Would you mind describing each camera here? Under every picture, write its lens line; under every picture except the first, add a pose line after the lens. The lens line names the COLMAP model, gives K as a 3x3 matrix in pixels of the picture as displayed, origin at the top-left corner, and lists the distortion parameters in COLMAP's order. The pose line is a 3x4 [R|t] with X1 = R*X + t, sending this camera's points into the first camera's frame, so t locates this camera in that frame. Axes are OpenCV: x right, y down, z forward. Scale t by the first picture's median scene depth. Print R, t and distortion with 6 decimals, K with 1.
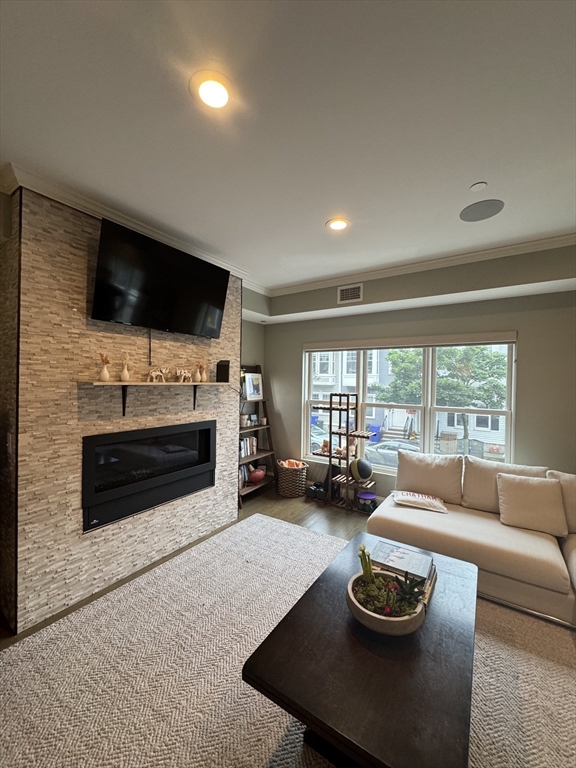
lens RADIAL K [[305.5, 0, 287.1], [0, 305.5, 384.4], [0, 0, 1]] dist [-0.000477, 0.000217]
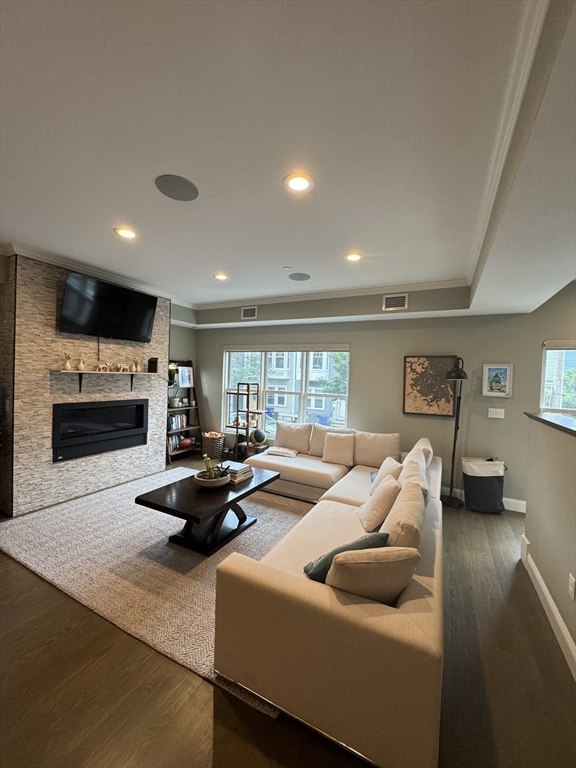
lens RADIAL K [[305.5, 0, 286.6], [0, 305.5, 384.6], [0, 0, 1]] dist [-0.000477, 0.000217]
pose [[0.994595, 0.018146, 0.102233, 0.308915], [-0.020336, 0.999585, 0.020421, 0.008133], [-0.101820, -0.022390, 0.994551, -0.573972]]
